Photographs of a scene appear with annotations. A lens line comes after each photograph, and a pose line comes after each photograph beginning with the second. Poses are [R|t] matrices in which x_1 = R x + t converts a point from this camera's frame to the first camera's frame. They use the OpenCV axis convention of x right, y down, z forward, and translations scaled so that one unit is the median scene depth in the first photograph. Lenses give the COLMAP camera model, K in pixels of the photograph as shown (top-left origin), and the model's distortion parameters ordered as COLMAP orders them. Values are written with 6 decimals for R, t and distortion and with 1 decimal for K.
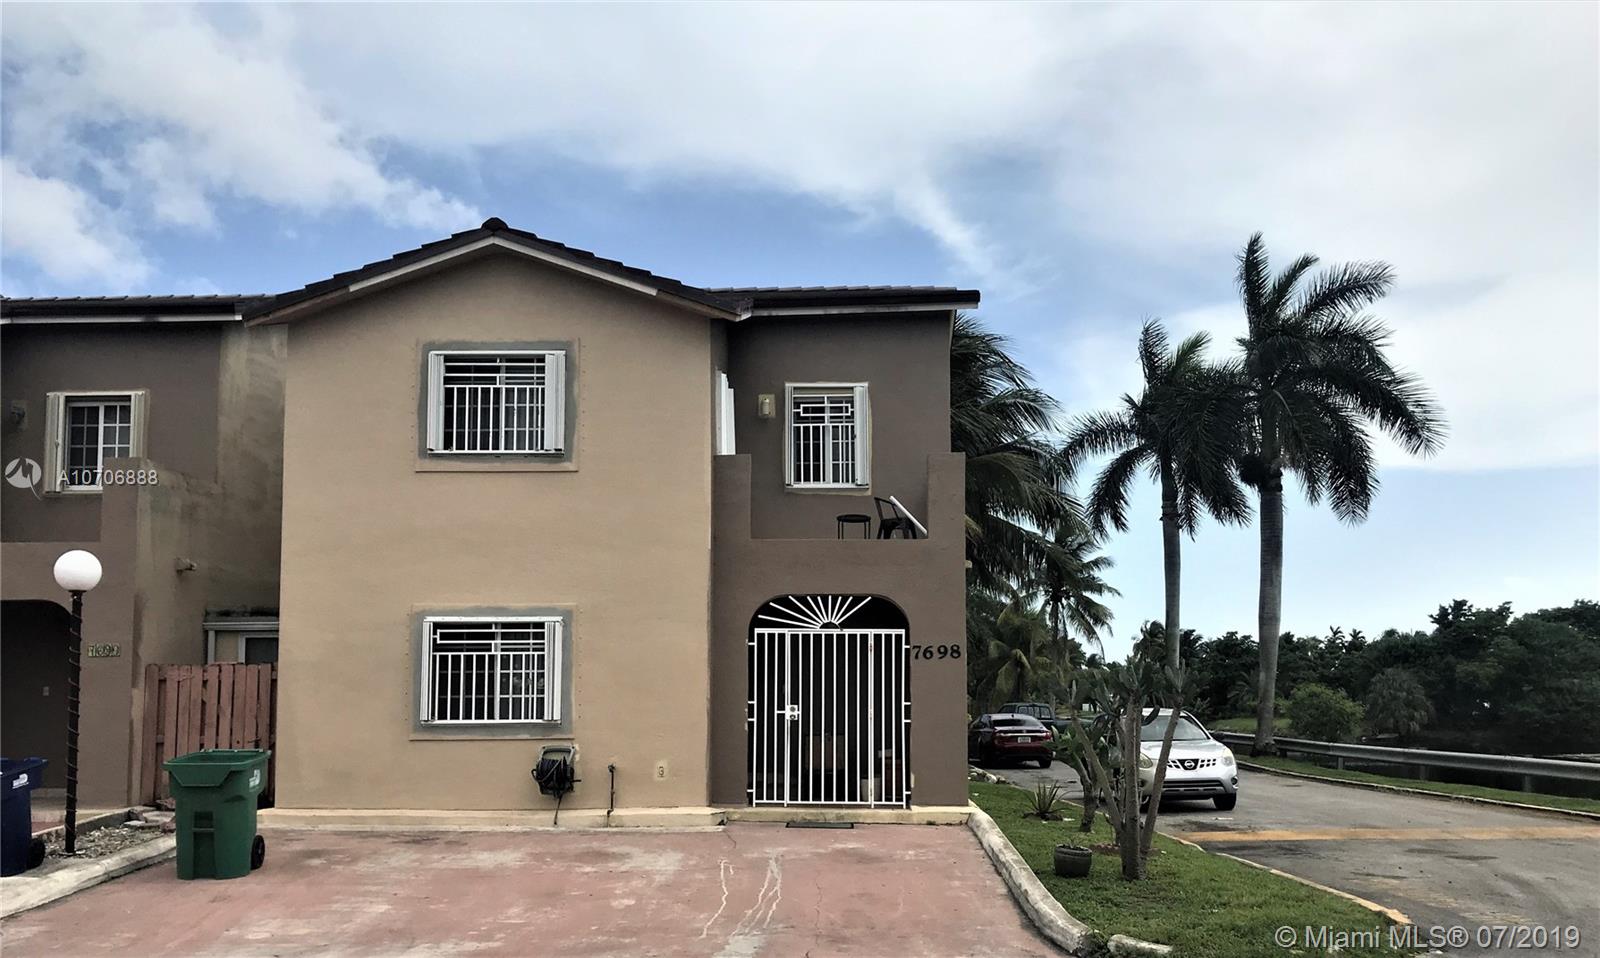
lens RADIAL K [[1308.5, 0, 794.7], [0, 1308.5, 592.1], [0, 0, 1]] dist [0.089079, -0.209839]
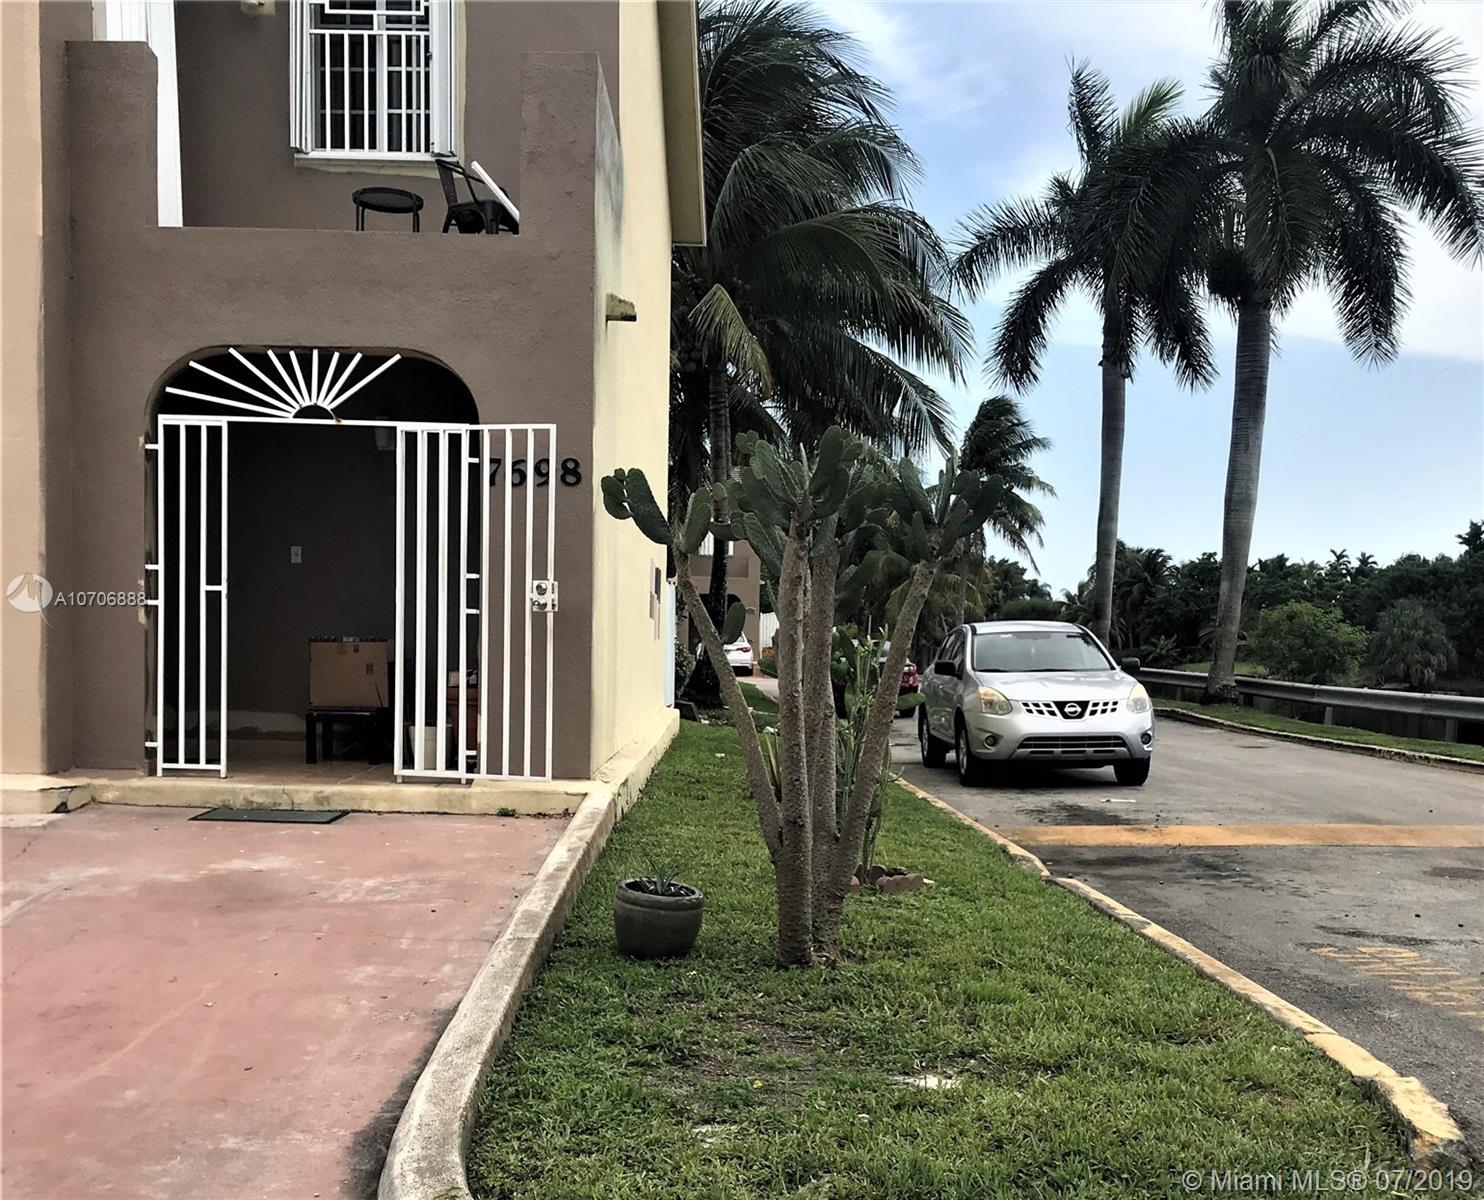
lens RADIAL K [[1646.0, 0, 741.9], [0, 1646.0, 715.1], [0, 0, 1]] dist [0.099536, -0.267171]
pose [[0.998823, 0.015638, 0.045909, 0.159433], [-0.021533, 0.991167, 0.130863, 0.053149], [-0.043457, -0.131698, 0.990337, 0.367341]]
